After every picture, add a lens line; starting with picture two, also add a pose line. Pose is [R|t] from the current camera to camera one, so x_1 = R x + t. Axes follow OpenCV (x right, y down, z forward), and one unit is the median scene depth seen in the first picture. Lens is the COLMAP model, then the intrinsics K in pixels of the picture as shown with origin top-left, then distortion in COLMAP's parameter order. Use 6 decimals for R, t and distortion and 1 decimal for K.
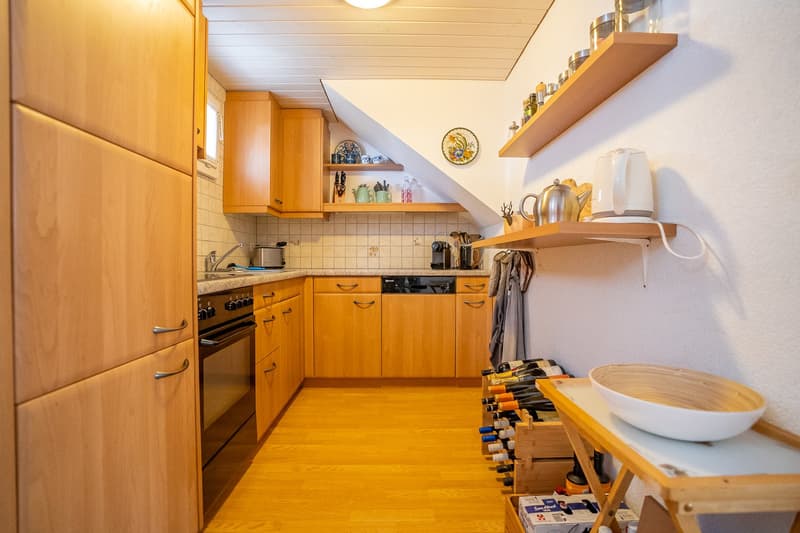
lens RADIAL K [[375.8, 0, 404.2], [0, 375.8, 264.3], [0, 0, 1]] dist [-0.043535, 0.005071]
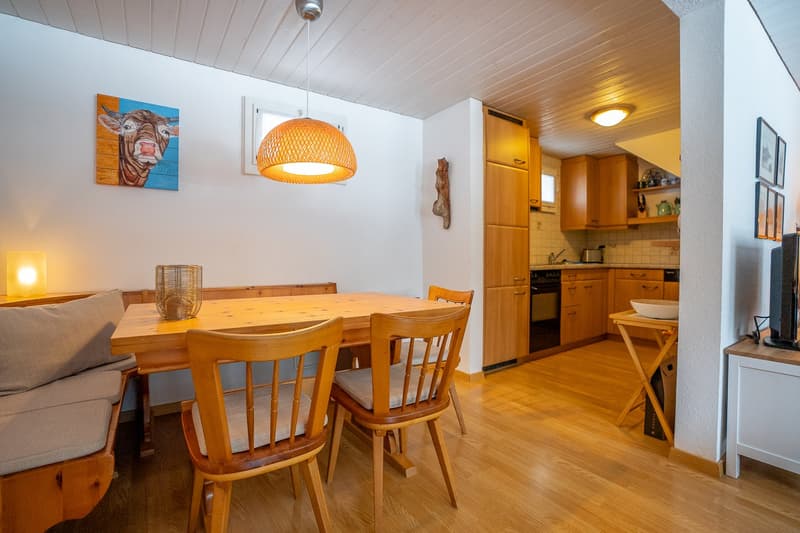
lens RADIAL K [[375.8, 0, 402.8], [0, 375.8, 266.4], [0, 0, 1]] dist [-0.043535, 0.005071]
pose [[0.570841, 0.019073, -0.820839, 0.513890], [-0.008683, 0.999814, 0.017193, 0.006309], [0.821015, -0.002687, 0.570900, -0.593498]]
